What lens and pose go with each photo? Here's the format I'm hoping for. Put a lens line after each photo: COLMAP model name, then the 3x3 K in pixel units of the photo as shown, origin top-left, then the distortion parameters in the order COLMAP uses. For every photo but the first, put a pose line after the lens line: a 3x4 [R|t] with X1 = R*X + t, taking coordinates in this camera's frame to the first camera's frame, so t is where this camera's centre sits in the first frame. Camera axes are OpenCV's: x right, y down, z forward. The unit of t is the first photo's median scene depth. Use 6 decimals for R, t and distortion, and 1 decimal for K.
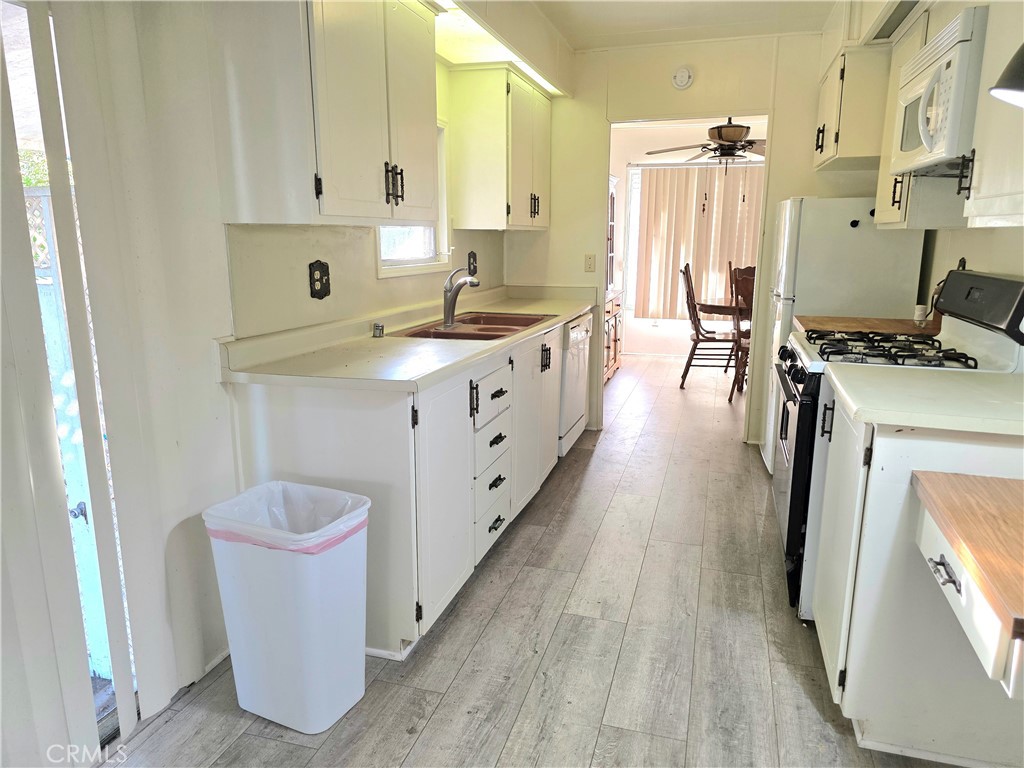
lens RADIAL K [[688.2, 0, 513.4], [0, 688.2, 378.0], [0, 0, 1]] dist [0.063862, -0.068422]
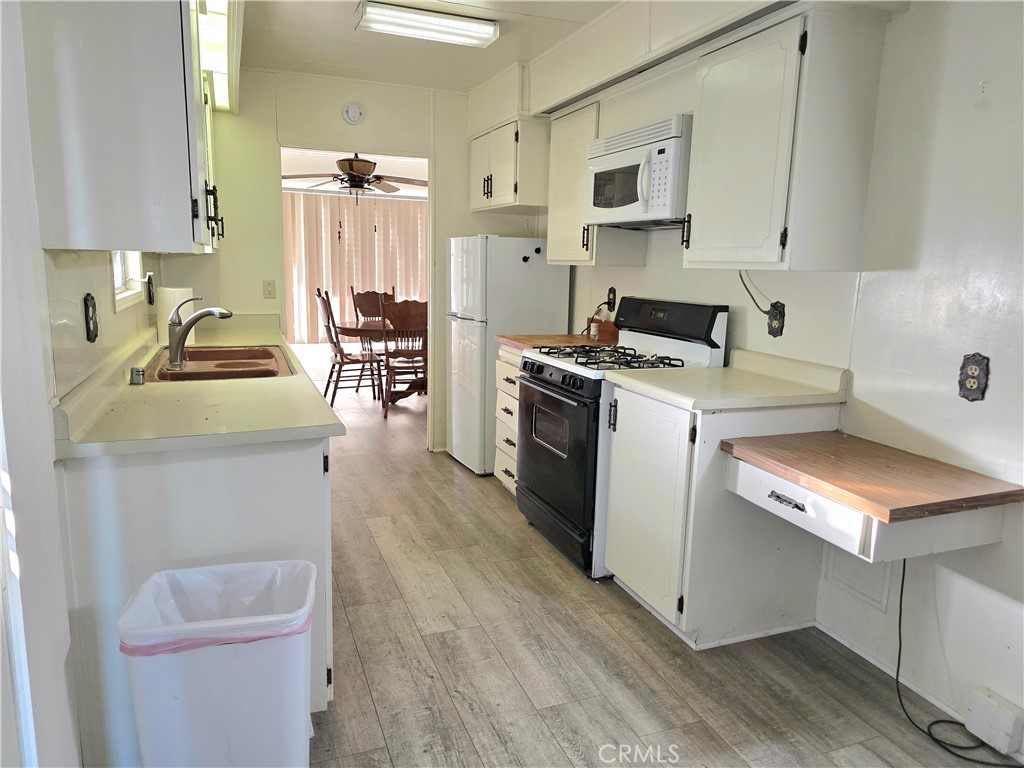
lens RADIAL K [[688.2, 0, 513.4], [0, 688.2, 378.0], [0, 0, 1]] dist [0.063862, -0.068422]
pose [[0.788221, -0.084555, 0.609555, -0.377145], [0.102725, 0.994696, 0.005145, -0.027033], [-0.606757, 0.058561, 0.792727, 0.080312]]
